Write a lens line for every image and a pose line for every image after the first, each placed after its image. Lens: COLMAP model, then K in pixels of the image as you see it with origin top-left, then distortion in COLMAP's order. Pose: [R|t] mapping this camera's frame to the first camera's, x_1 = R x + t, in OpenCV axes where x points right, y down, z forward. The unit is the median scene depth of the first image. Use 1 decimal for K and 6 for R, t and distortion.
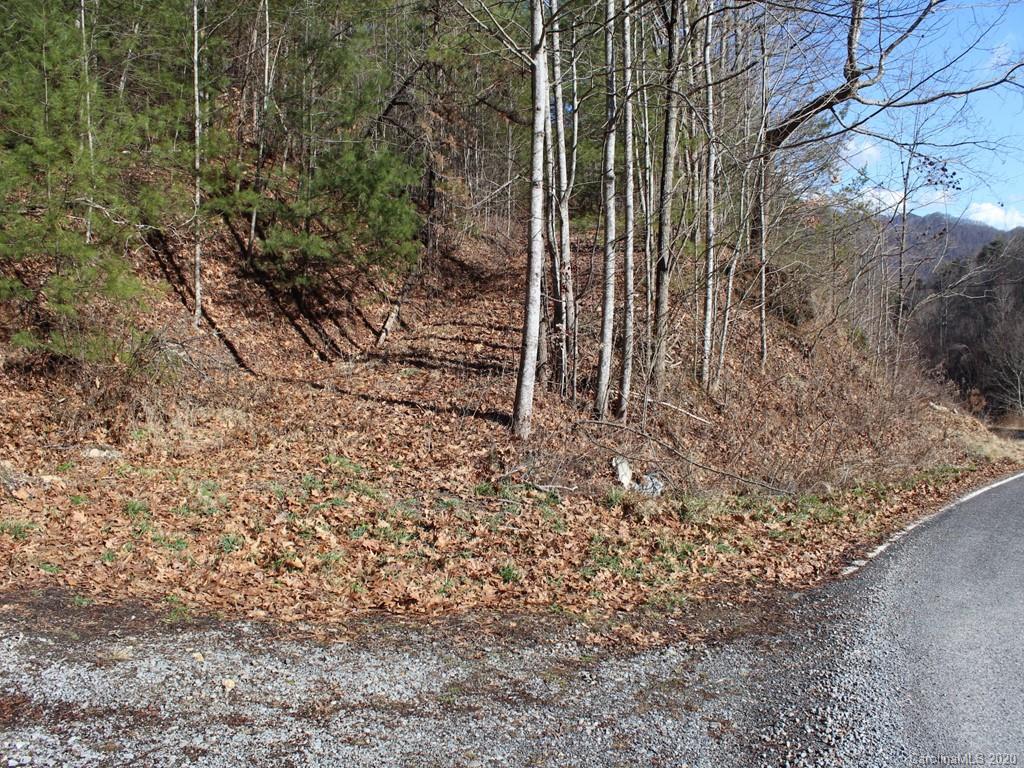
lens RADIAL K [[869.1, 0, 509.7], [0, 869.1, 397.3], [0, 0, 1]] dist [-0.159905, 0.140628]
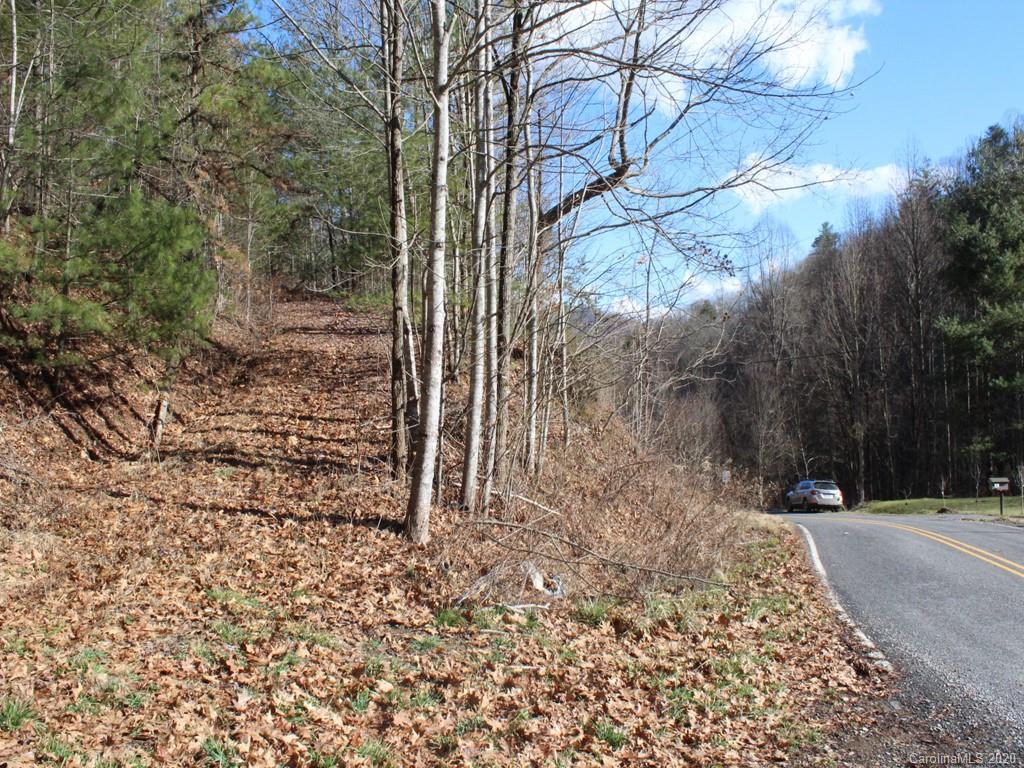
lens RADIAL K [[869.1, 0, 509.7], [0, 869.1, 397.3], [0, 0, 1]] dist [-0.159905, 0.140628]
pose [[0.925552, -0.008419, 0.378528, -0.158772], [0.047225, 0.994513, -0.093350, -0.010440], [-0.375665, 0.104276, 0.920871, 0.140777]]
